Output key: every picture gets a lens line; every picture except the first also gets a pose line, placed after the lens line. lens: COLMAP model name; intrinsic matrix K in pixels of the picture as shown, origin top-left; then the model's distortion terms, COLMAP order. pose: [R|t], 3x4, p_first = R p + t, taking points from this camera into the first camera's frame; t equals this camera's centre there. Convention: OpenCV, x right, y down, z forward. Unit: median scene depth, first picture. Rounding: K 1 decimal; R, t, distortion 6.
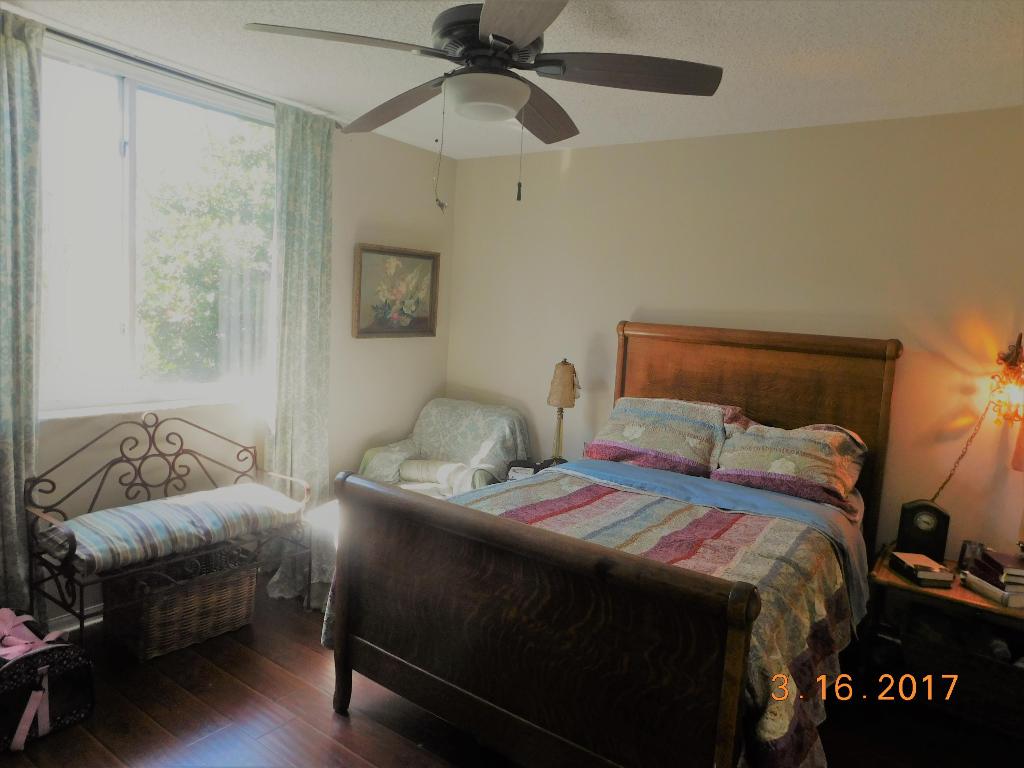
lens RADIAL K [[680.3, 0, 511.2], [0, 680.3, 380.4], [0, 0, 1]] dist [-0.065844, 0.054079]
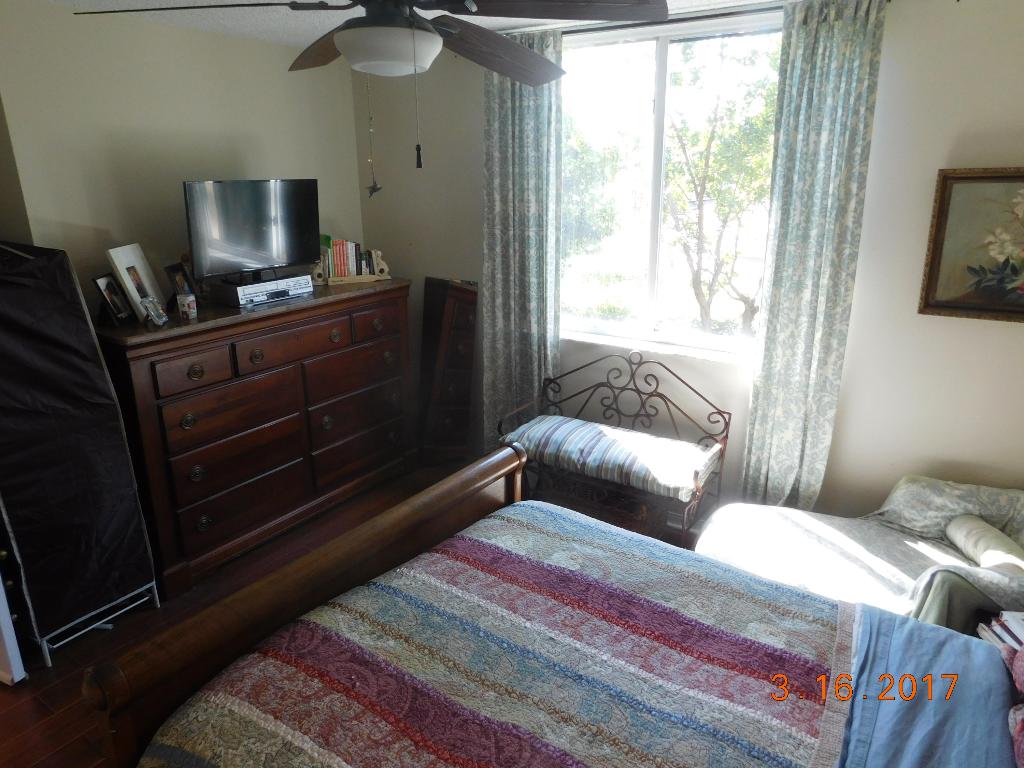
lens RADIAL K [[680.3, 0, 511.2], [0, 680.3, 380.4], [0, 0, 1]] dist [-0.065844, 0.054079]
pose [[0.031291, 0.241078, -0.970001, 0.564126], [-0.097825, 0.966556, 0.237066, -0.153469], [0.994712, 0.087472, 0.053828, 0.739692]]
